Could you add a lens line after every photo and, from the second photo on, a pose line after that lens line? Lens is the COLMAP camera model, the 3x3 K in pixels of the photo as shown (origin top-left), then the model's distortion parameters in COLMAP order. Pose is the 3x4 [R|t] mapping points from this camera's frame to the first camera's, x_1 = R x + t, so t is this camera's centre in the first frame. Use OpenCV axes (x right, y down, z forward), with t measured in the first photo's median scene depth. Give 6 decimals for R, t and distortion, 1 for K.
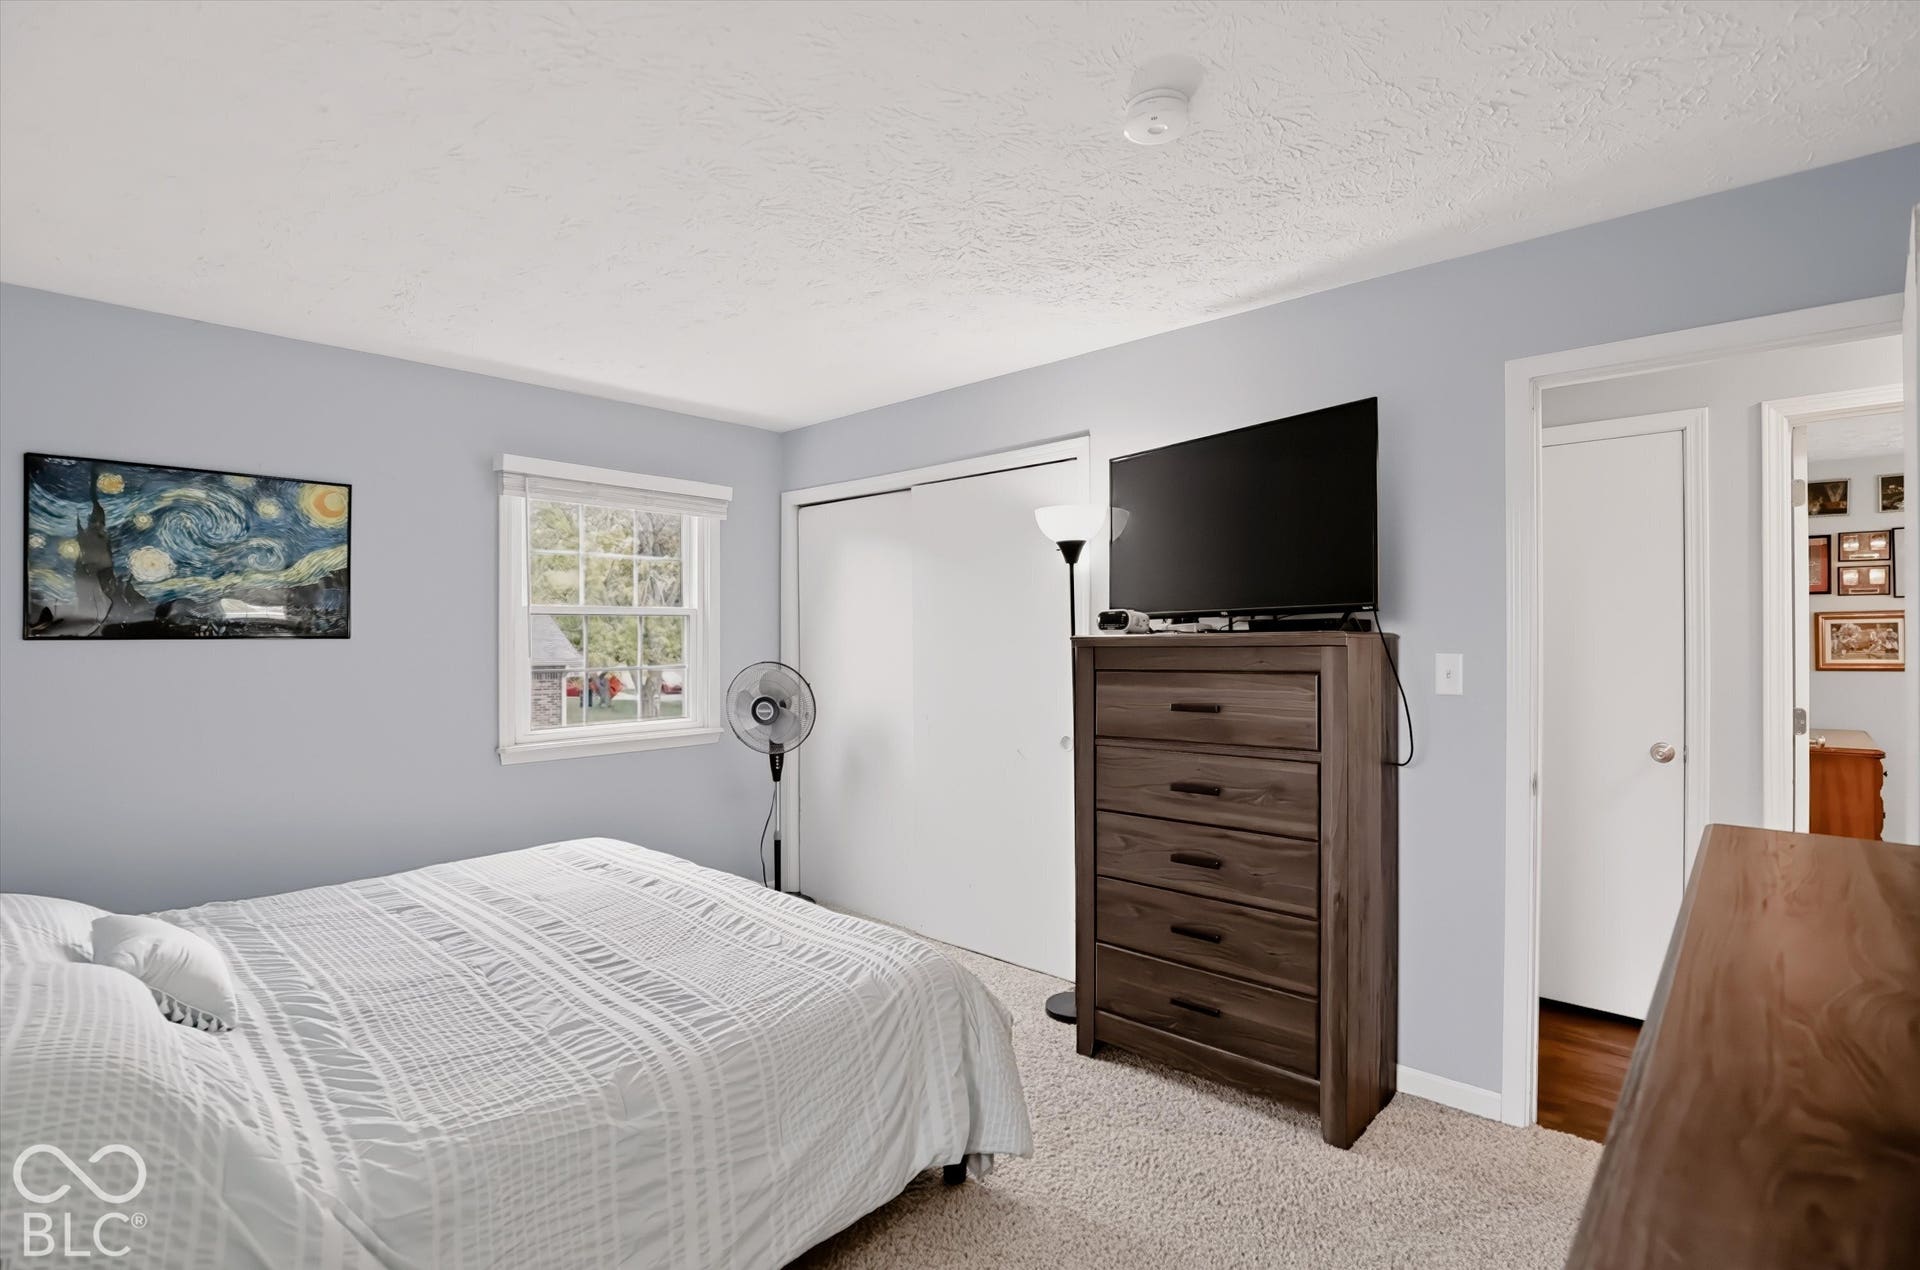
lens RADIAL K [[891.5, 0, 941.8], [0, 891.5, 631.3], [0, 0, 1]] dist [-0.017841, 0.000792]
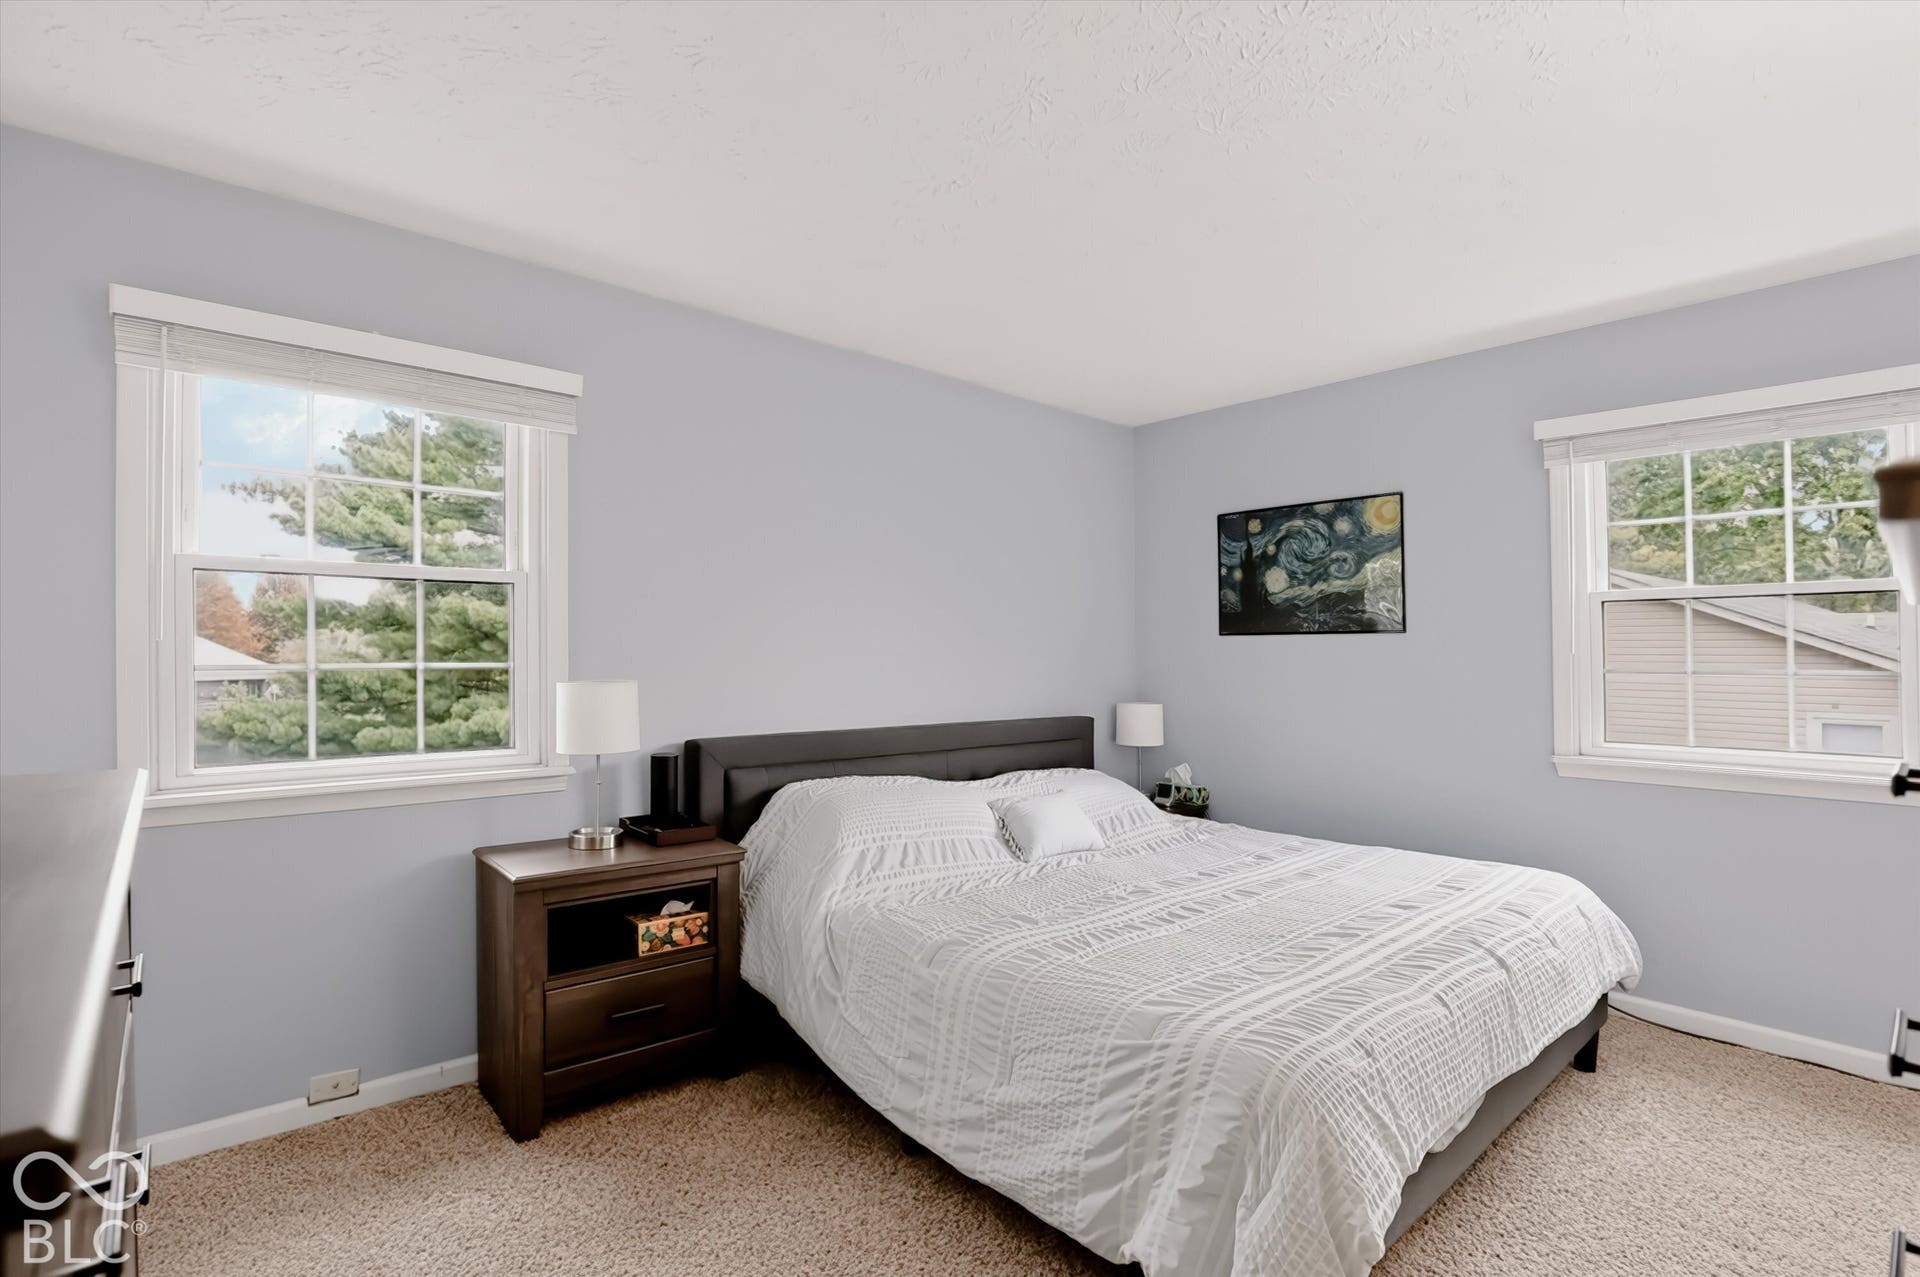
lens RADIAL K [[890.9, 0, 951.4], [0, 890.9, 640.9], [0, 0, 1]] dist [-0.029380, 0.003242]
pose [[-0.076472, -0.011998, -0.997000, 0.636727], [0.001269, 0.999926, -0.012130, 0.043342], [0.997071, -0.002193, -0.076451, 0.723862]]
